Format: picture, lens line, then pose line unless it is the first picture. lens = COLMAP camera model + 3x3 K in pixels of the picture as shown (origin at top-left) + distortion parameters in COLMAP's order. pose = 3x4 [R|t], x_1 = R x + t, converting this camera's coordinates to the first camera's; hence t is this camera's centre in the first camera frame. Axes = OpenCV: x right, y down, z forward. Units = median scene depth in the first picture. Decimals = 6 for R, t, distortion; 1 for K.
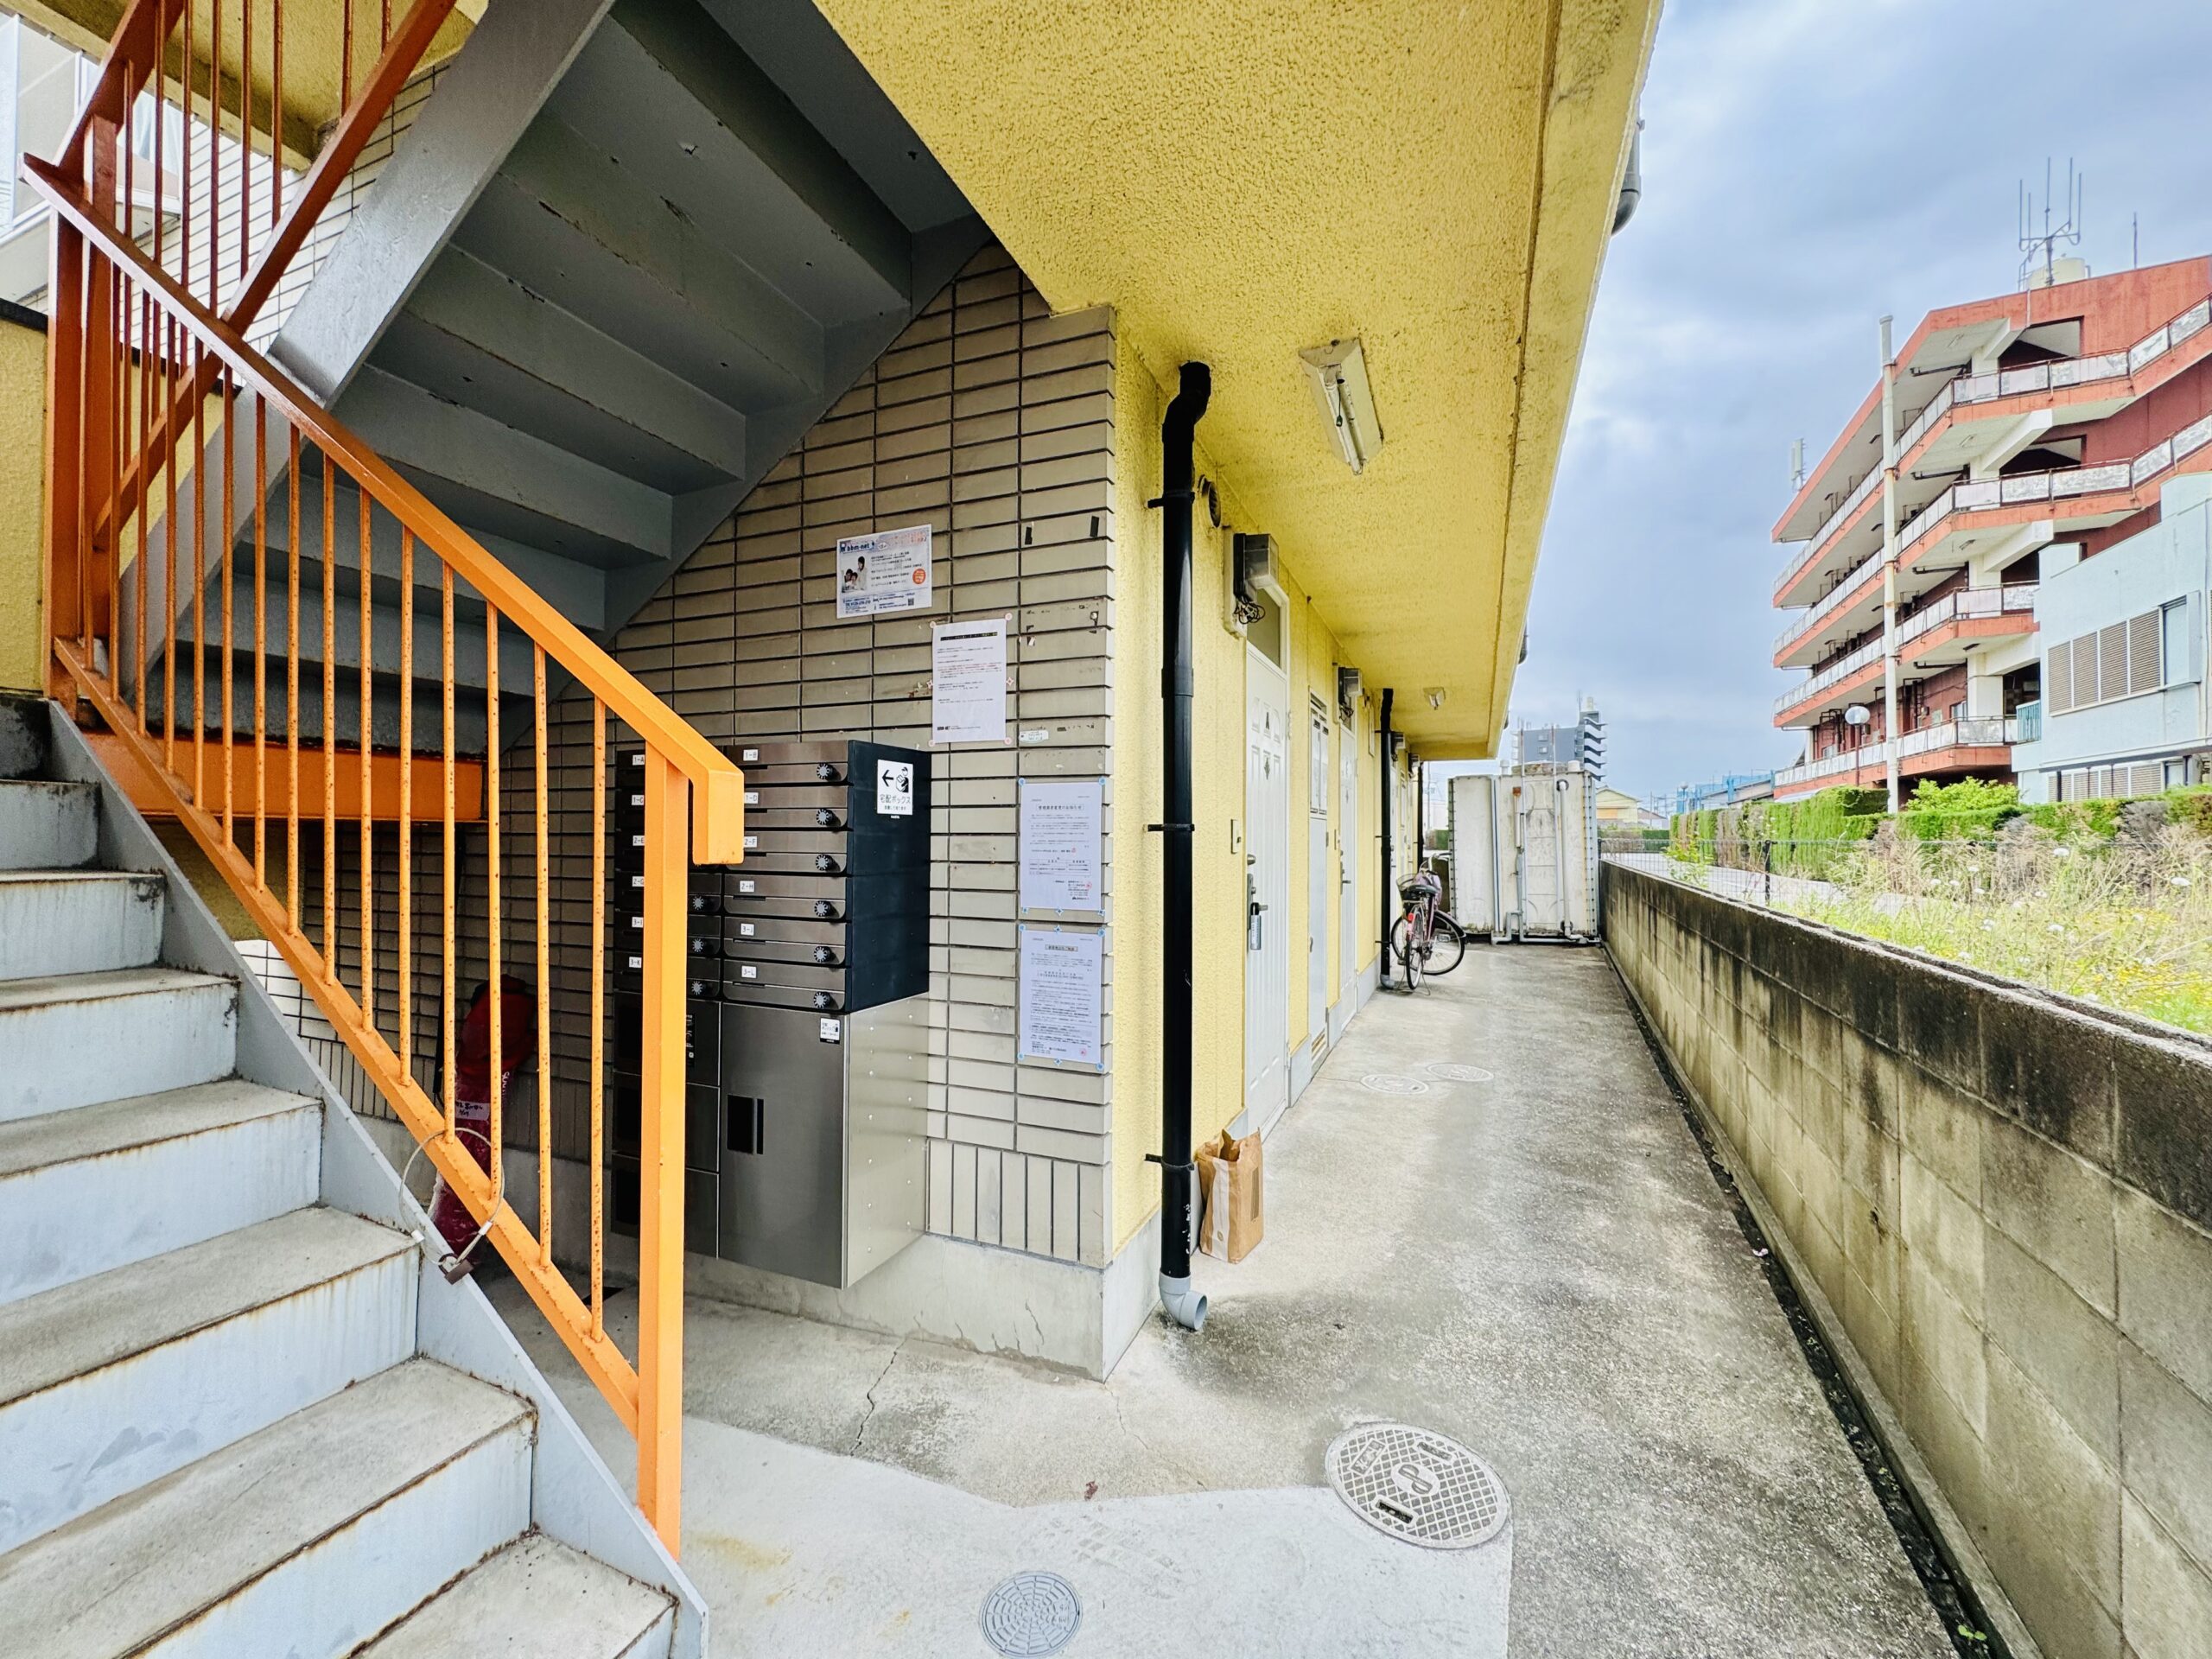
lens RADIAL K [[888.4, 0, 1106.0], [0, 888.4, 829.5], [0, 0, 1]] dist [0.000012, -0.000028]
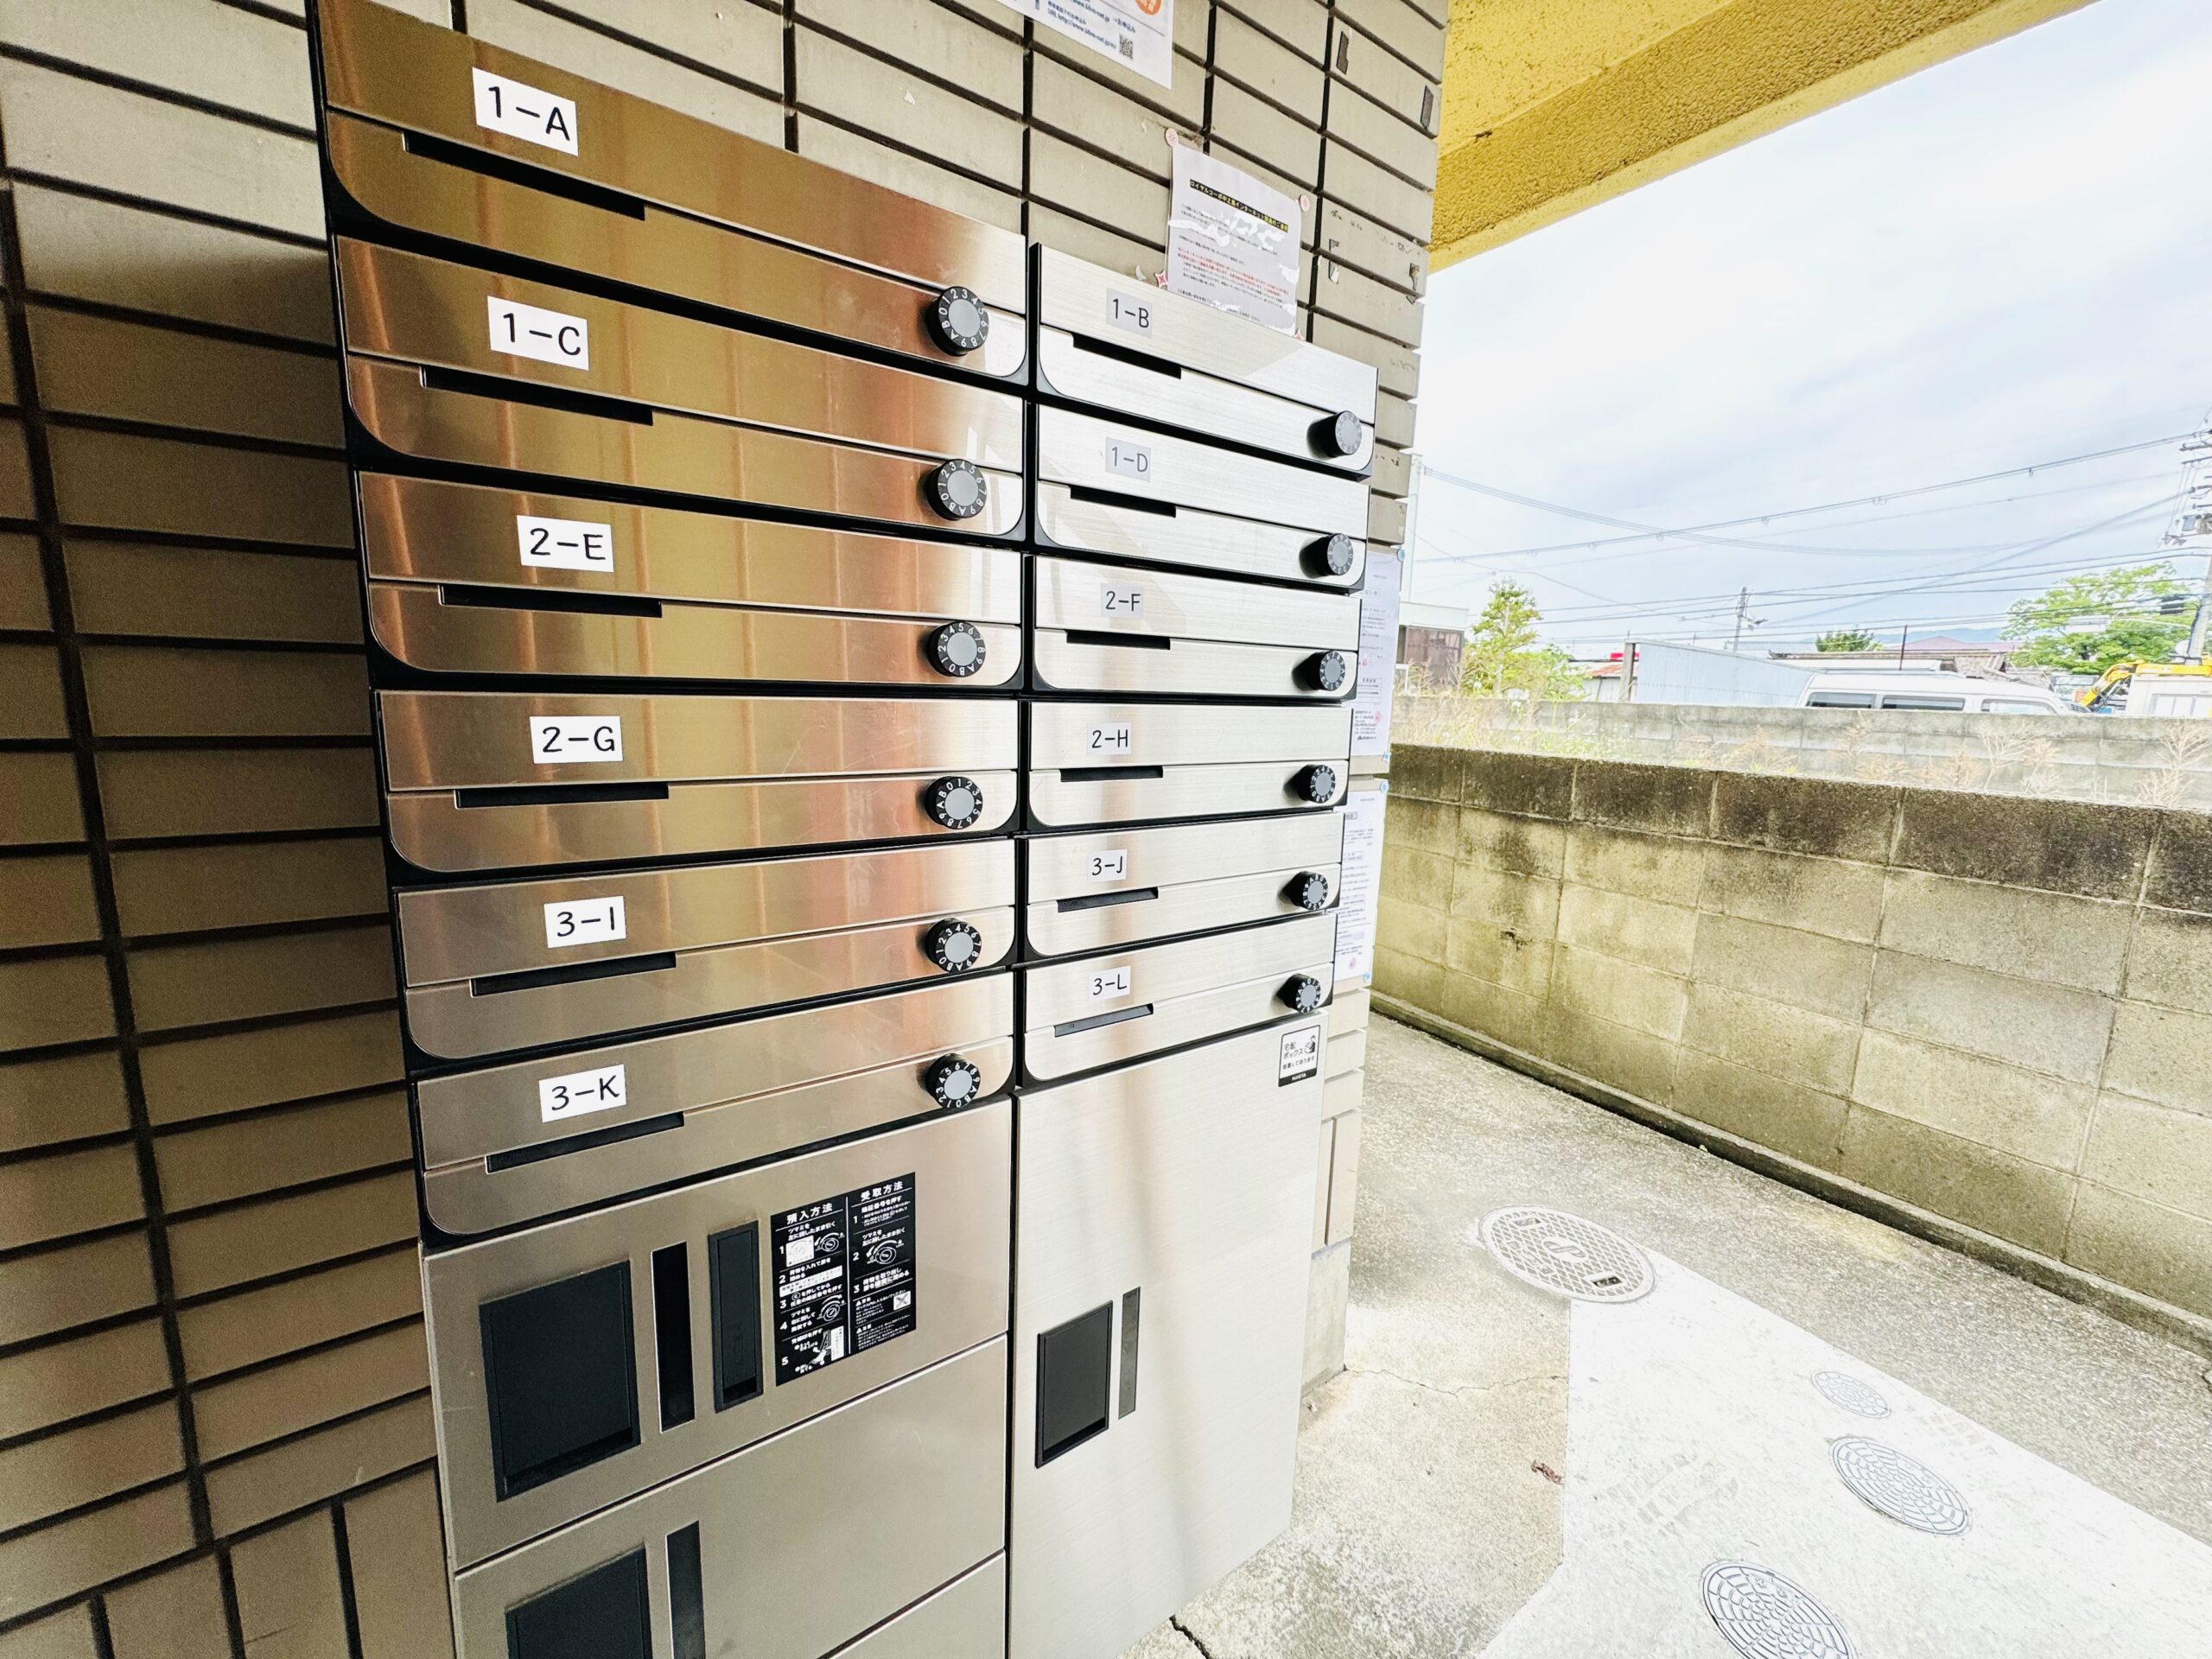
lens RADIAL K [[881.0, 0, 1106.0], [0, 881.0, 829.5], [0, 0, 1]] dist [-0.001870, -0.000196]
pose [[0.528090, -0.125045, 0.839932, -0.719459], [-0.034615, 0.985107, 0.168422, 0.044158], [-0.848483, -0.118016, 0.515896, 0.870702]]
